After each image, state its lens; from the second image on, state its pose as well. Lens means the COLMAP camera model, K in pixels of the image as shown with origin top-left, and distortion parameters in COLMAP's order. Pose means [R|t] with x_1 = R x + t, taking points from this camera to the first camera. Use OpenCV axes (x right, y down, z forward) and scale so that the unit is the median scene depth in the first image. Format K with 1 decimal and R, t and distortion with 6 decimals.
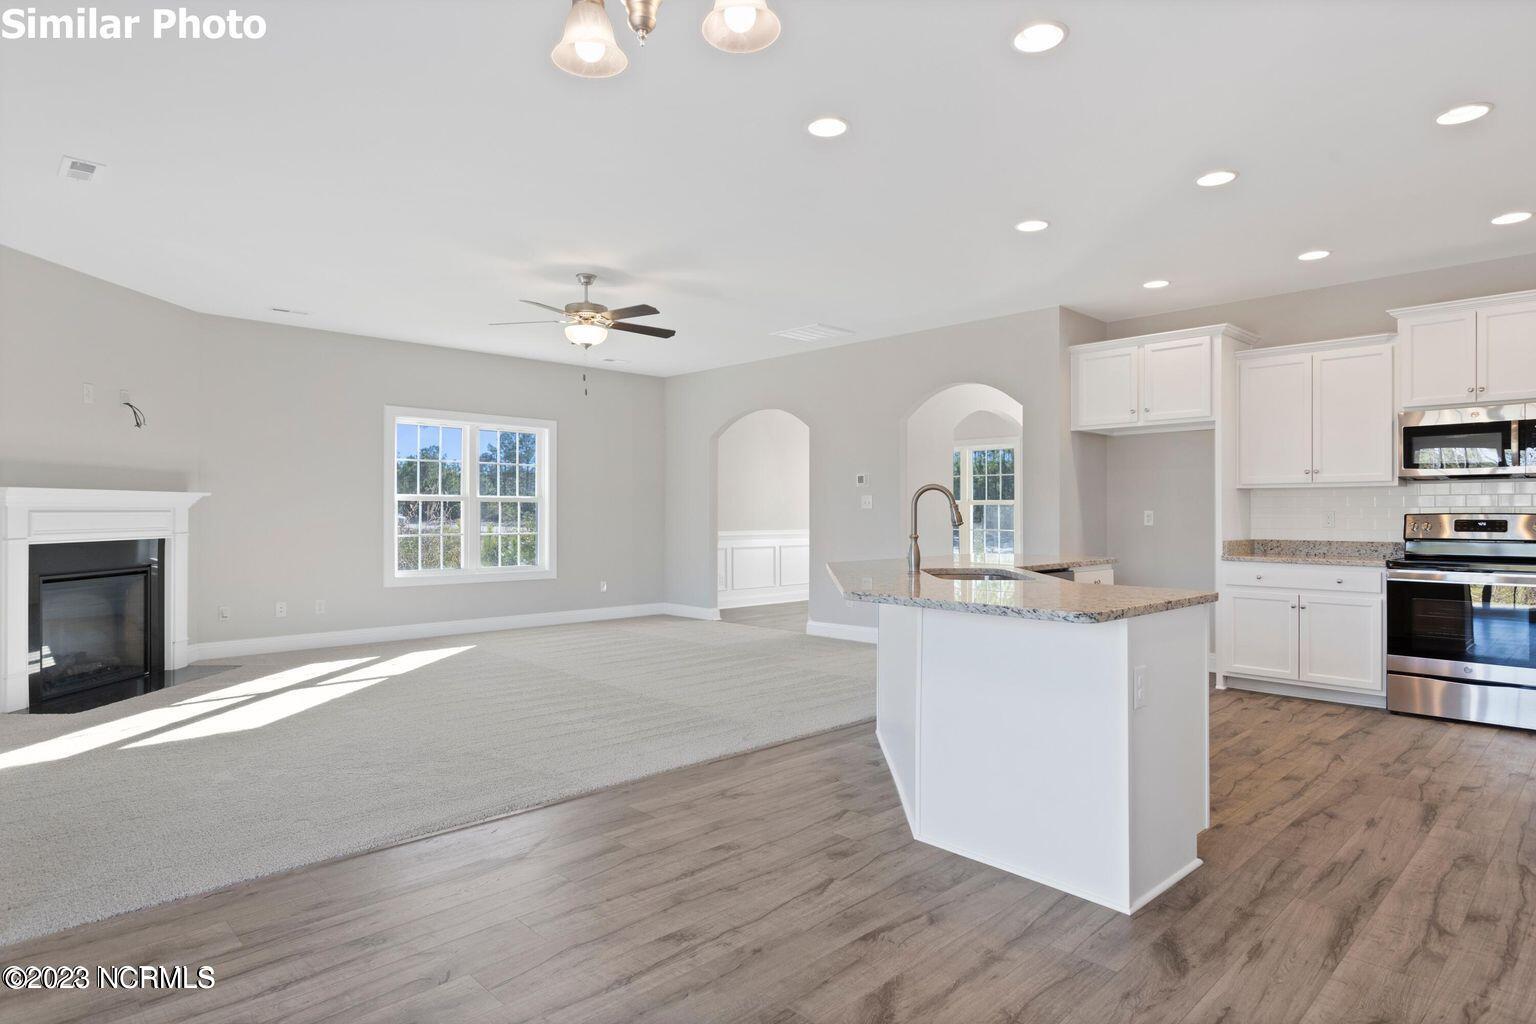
lens RADIAL K [[856.8, 0, 764.5], [0, 856.8, 506.6], [0, 0, 1]] dist [0.002984, -0.001122]
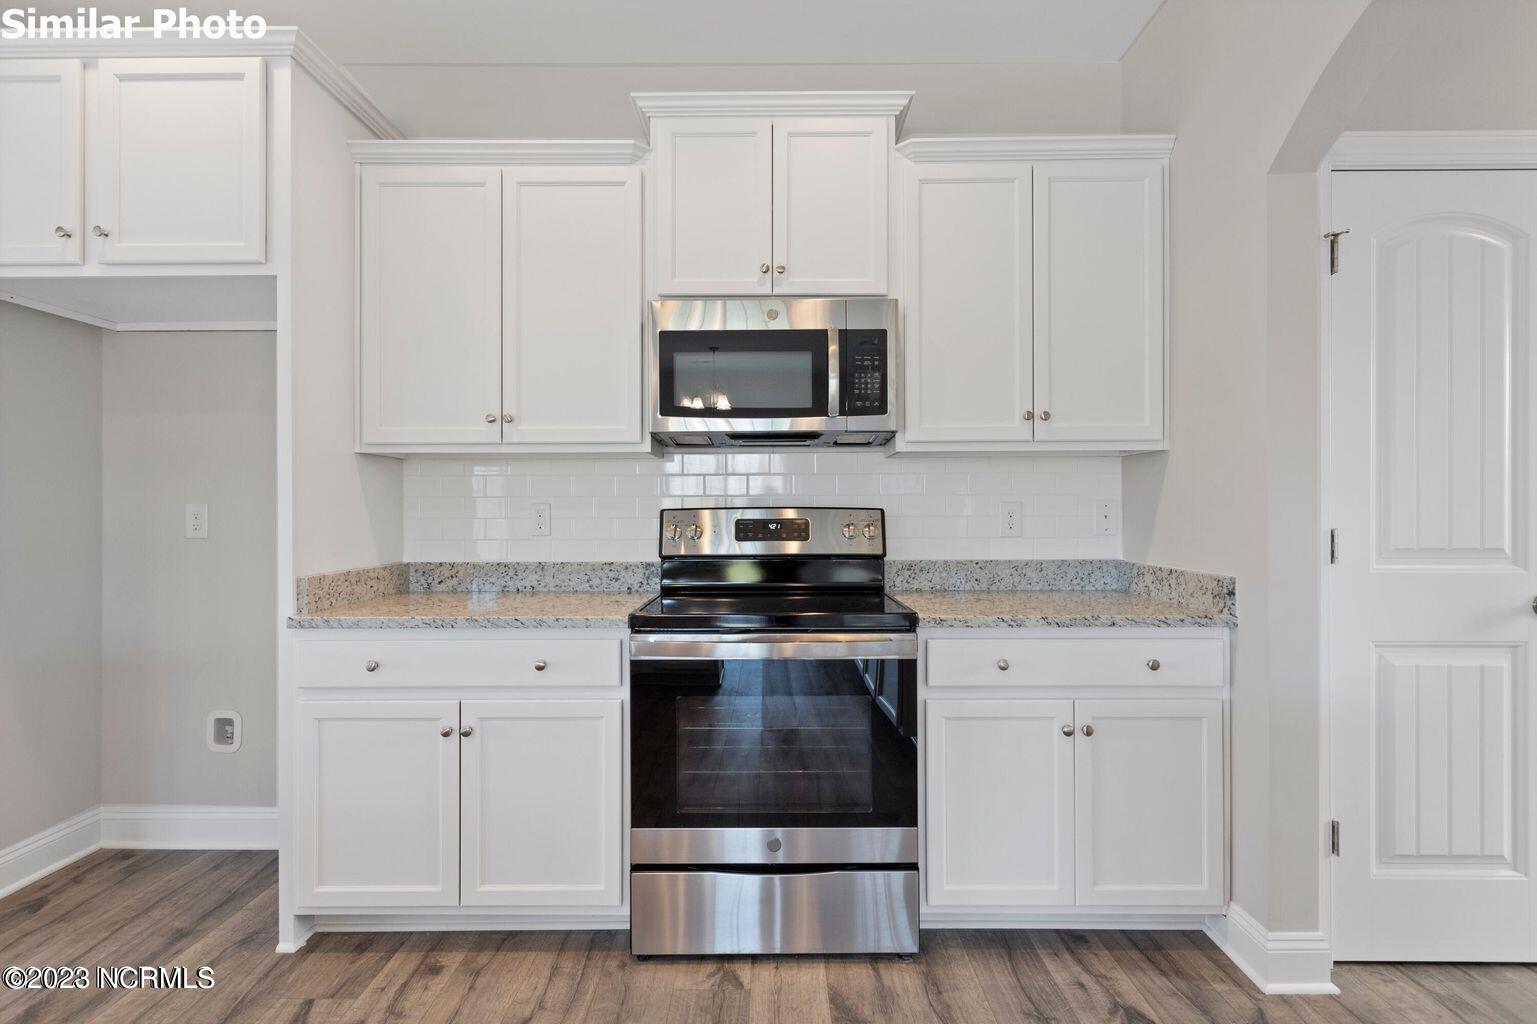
lens RADIAL K [[743.3, 0, 770.3], [0, 743.3, 505.8], [0, 0, 1]] dist [-0.006453, -0.000147]
pose [[0.696565, -0.000071, 0.717494, 0.448723], [-0.001412, 0.999998, 0.001469, 0.005573], [-0.717493, -0.002036, 0.696563, 0.610610]]
